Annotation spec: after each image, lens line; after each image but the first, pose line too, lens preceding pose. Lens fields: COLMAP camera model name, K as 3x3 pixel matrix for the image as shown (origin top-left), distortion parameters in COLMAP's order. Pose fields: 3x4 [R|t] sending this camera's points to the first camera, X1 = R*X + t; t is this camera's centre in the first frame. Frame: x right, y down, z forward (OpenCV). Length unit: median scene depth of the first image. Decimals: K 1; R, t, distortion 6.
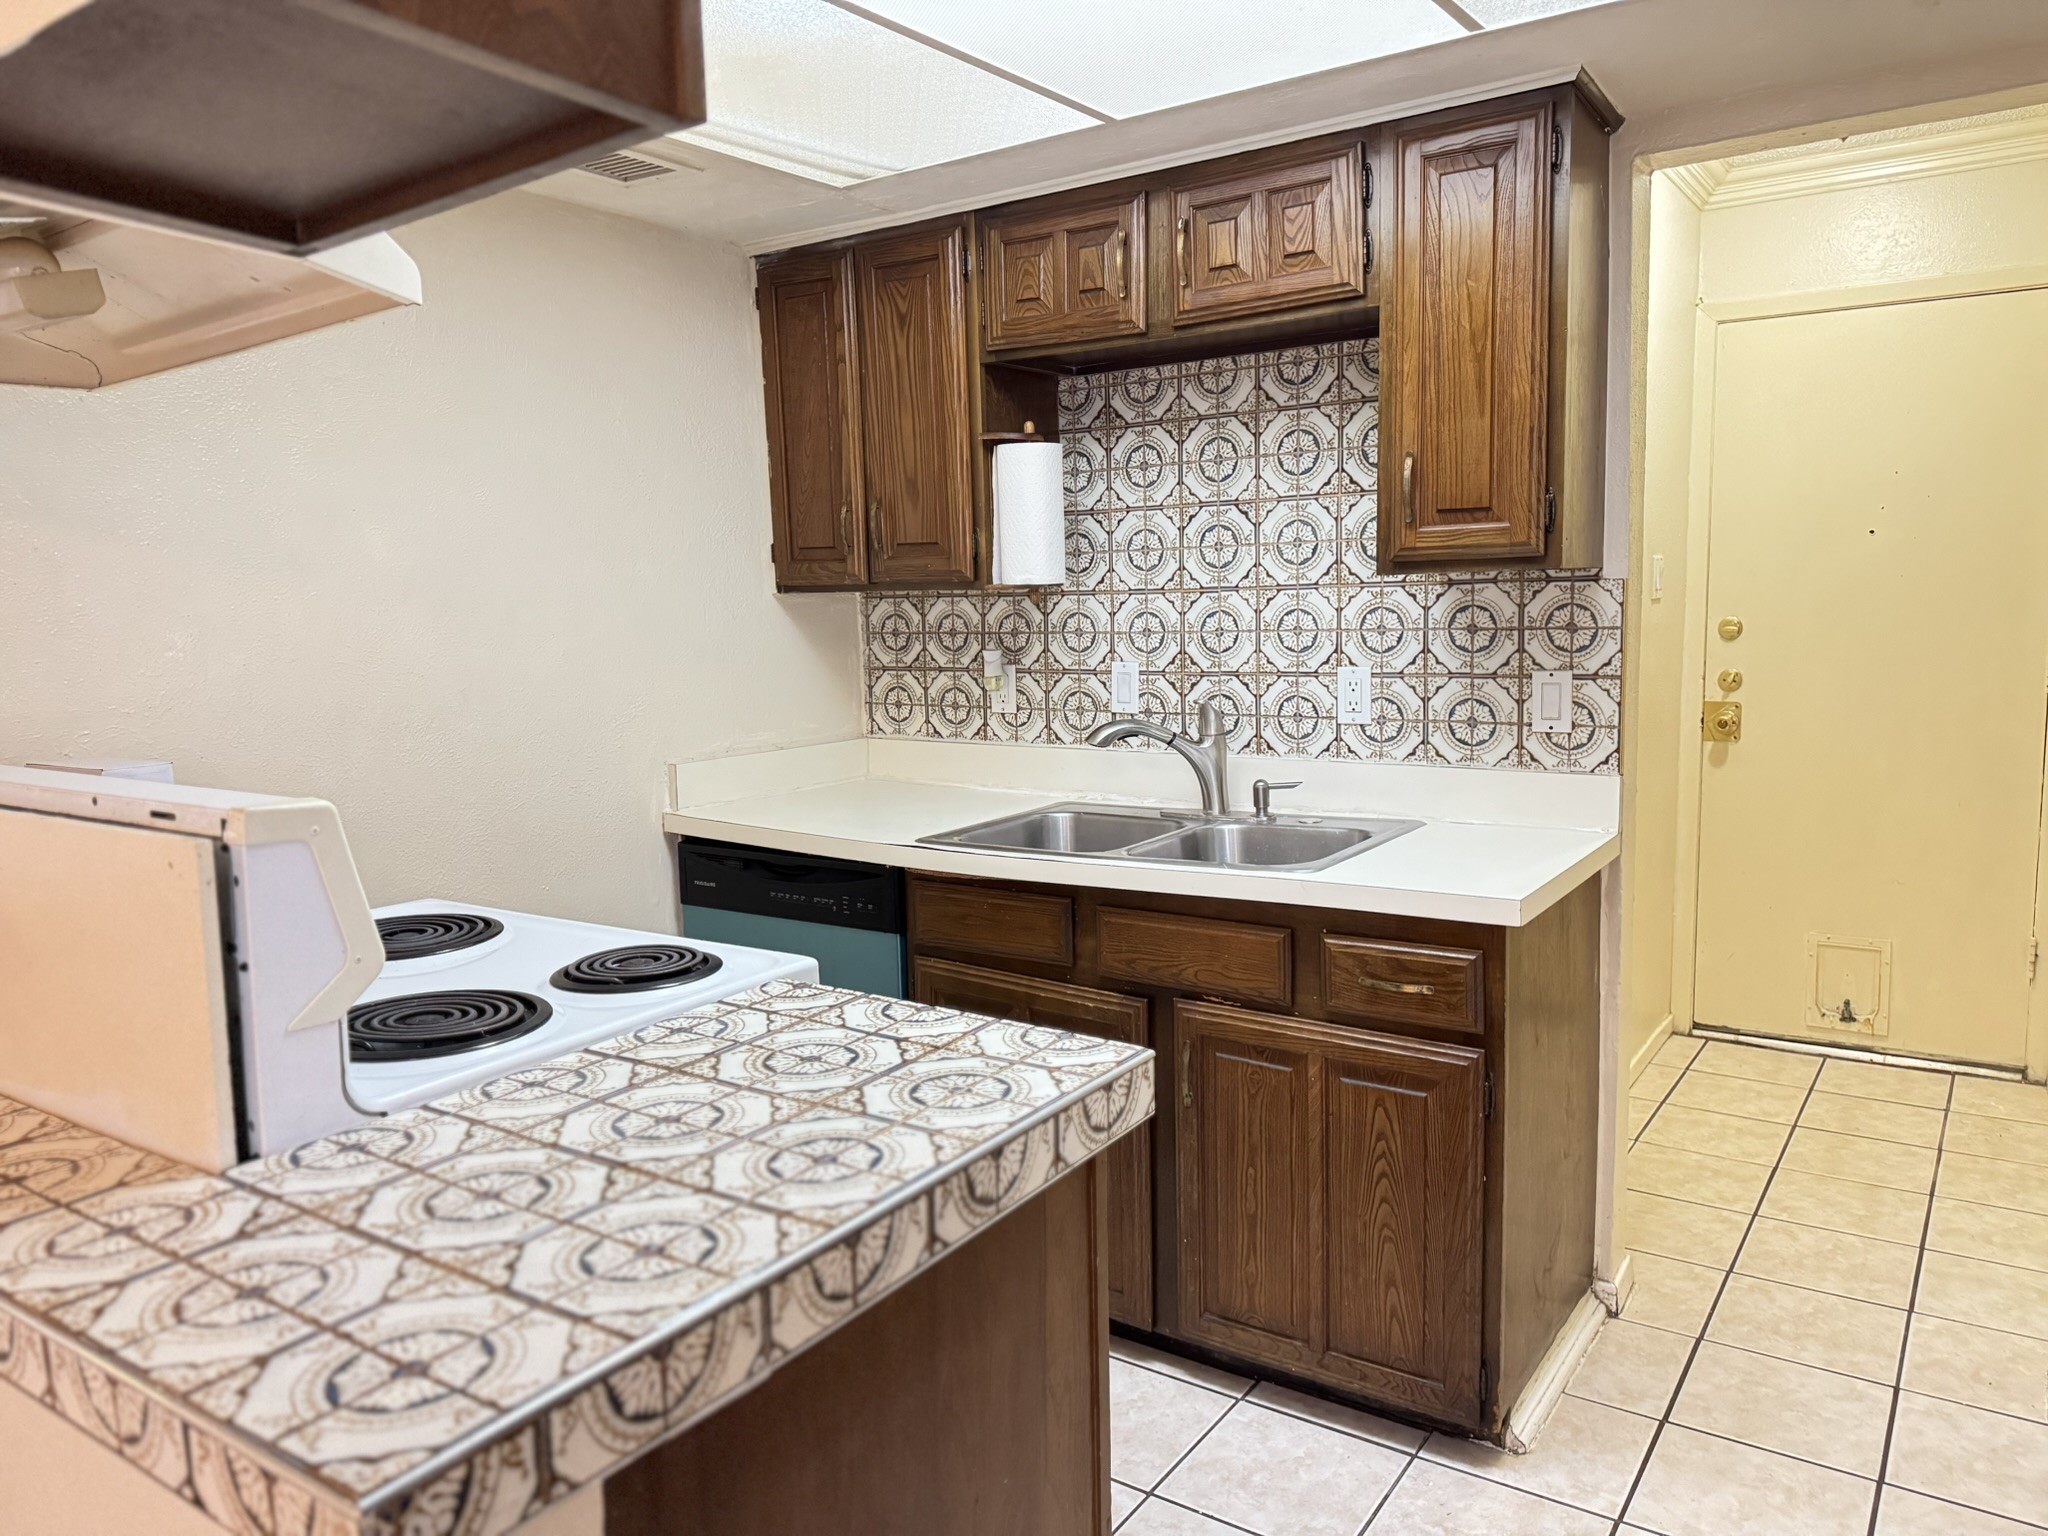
lens RADIAL K [[1450.0, 0, 1032.9], [0, 1450.0, 770.6], [0, 0, 1]] dist [0.049075, -0.070754]
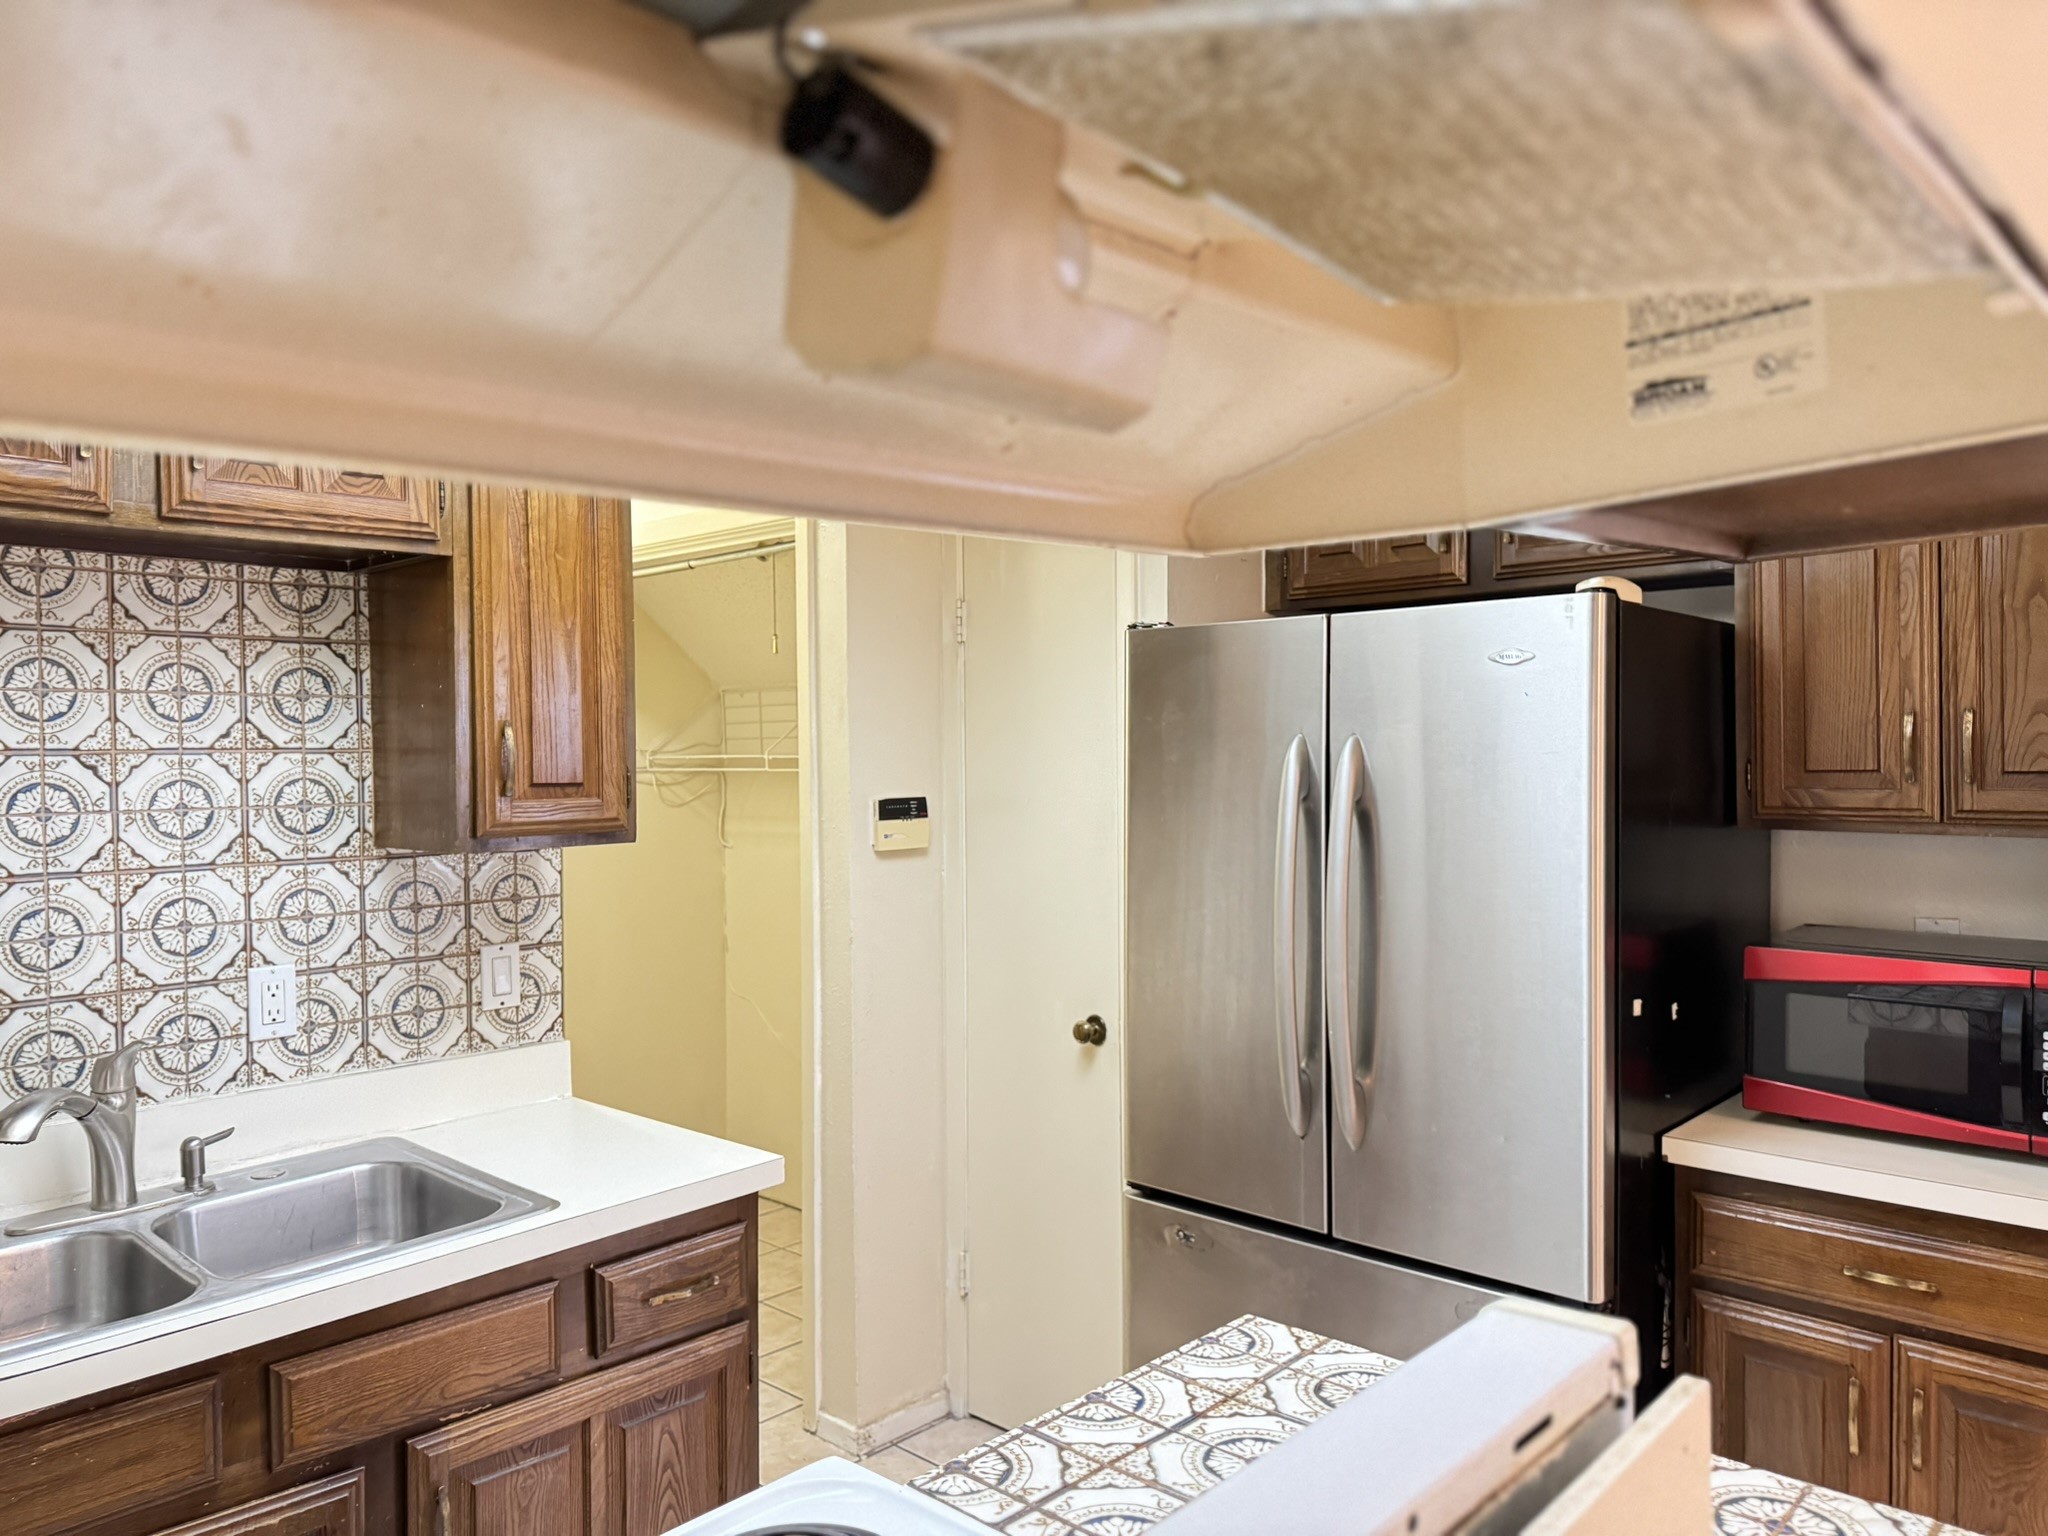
lens RADIAL K [[1450.0, 0, 1033.1], [0, 1450.0, 759.9], [0, 0, 1]] dist [0.049075, -0.070754]
pose [[0.142726, 0.023160, 0.989491, -0.533481], [0.126712, 0.991072, -0.041474, -0.101342], [-0.981618, 0.131300, 0.138517, 0.488467]]
